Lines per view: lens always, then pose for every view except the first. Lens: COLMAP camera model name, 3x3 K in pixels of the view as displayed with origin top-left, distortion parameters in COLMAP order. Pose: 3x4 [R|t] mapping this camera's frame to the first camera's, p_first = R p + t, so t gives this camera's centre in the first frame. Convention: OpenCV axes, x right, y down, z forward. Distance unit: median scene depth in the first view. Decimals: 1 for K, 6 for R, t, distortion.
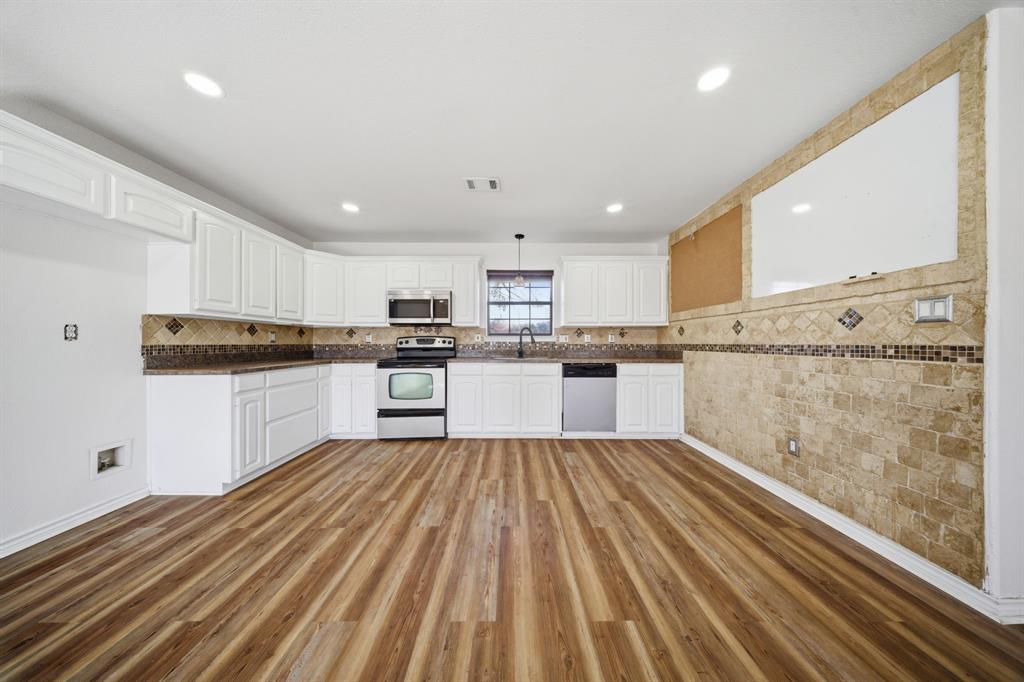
lens RADIAL K [[304.5, 0, 511.3], [0, 304.5, 342.0], [0, 0, 1]] dist [0.000044, -0.001005]
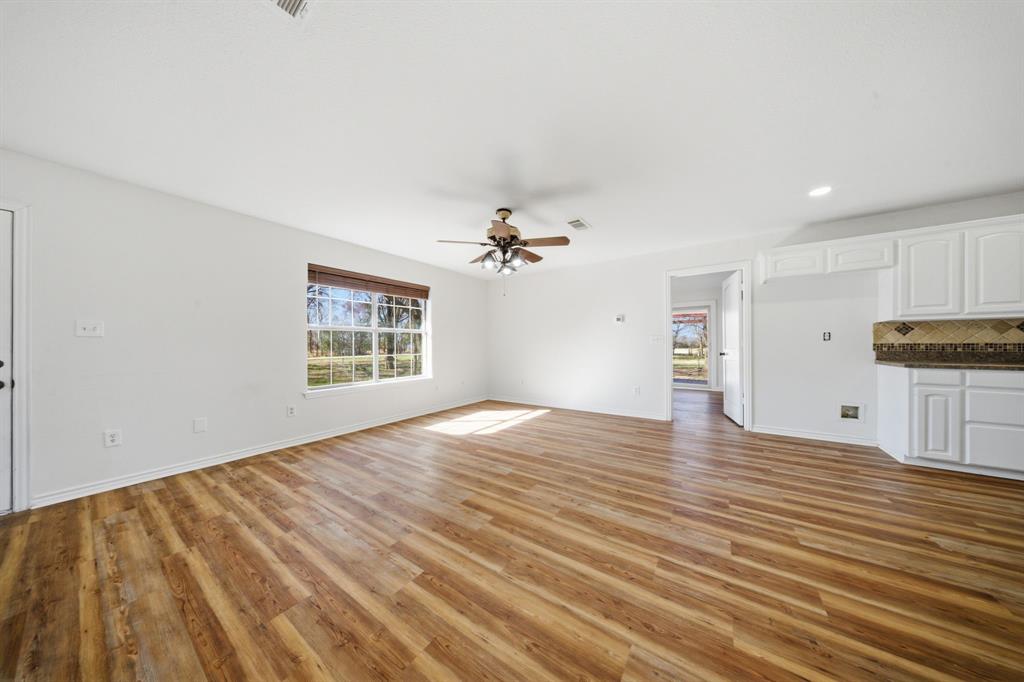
lens RADIAL K [[304.5, 0, 508.3], [0, 304.5, 343.9], [0, 0, 1]] dist [0.000044, -0.001005]
pose [[-0.574046, 0.004500, -0.818811, 0.877700], [0.007917, 0.999969, -0.000055, -0.001298], [0.818785, -0.006515, -0.574064, 0.339606]]
